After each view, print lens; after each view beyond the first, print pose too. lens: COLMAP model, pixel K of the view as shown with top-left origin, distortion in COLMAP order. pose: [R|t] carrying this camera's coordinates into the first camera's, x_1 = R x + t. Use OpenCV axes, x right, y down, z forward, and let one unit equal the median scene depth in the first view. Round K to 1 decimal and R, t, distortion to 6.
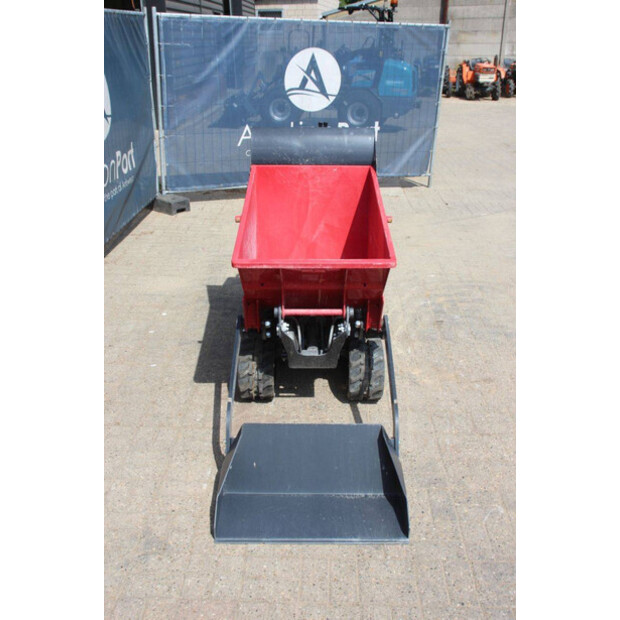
lens RADIAL K [[641.5, 0, 307.2], [0, 641.5, 311.2], [0, 0, 1]] dist [-0.035337, 0.000000]
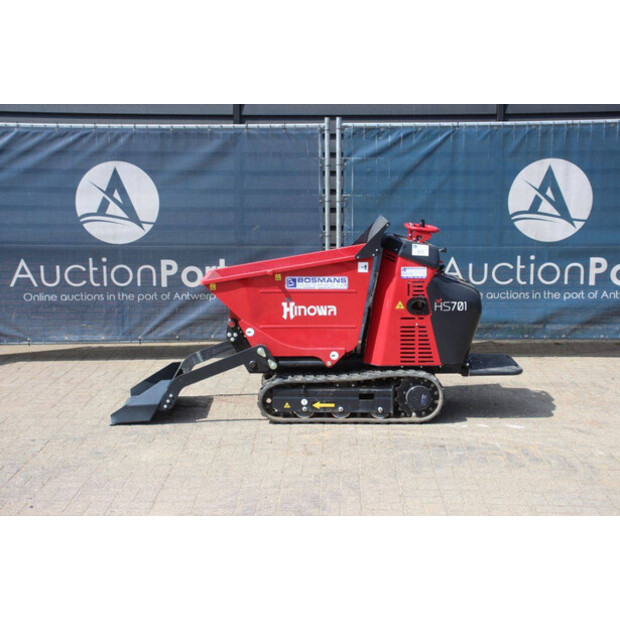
lens RADIAL K [[997.0, 0, 314.1], [0, 997.0, 314.2], [0, 0, 1]] dist [0.151185, 0.000000]
pose [[0.009957, 0.152388, -0.988271, 1.443256], [-0.393256, 0.909278, 0.136245, -0.251190], [0.919375, 0.387287, 0.068981, 0.628809]]
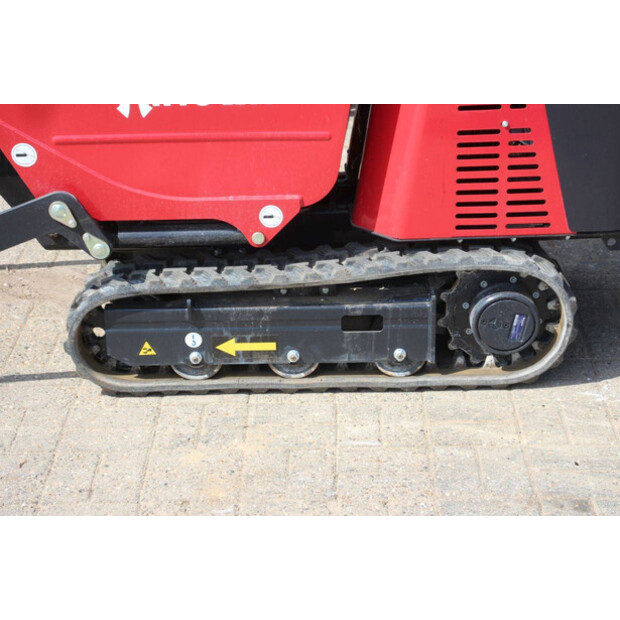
lens RADIAL K [[1414.0, 0, 312.9], [0, 1414.0, 309.4], [0, 0, 1]] dist [0.371679, 0.000000]
pose [[0.018817, 0.418568, -0.907991, 0.739180], [-0.376465, 0.844281, 0.381397, -0.258781], [0.926240, 0.334650, 0.173463, 0.685172]]
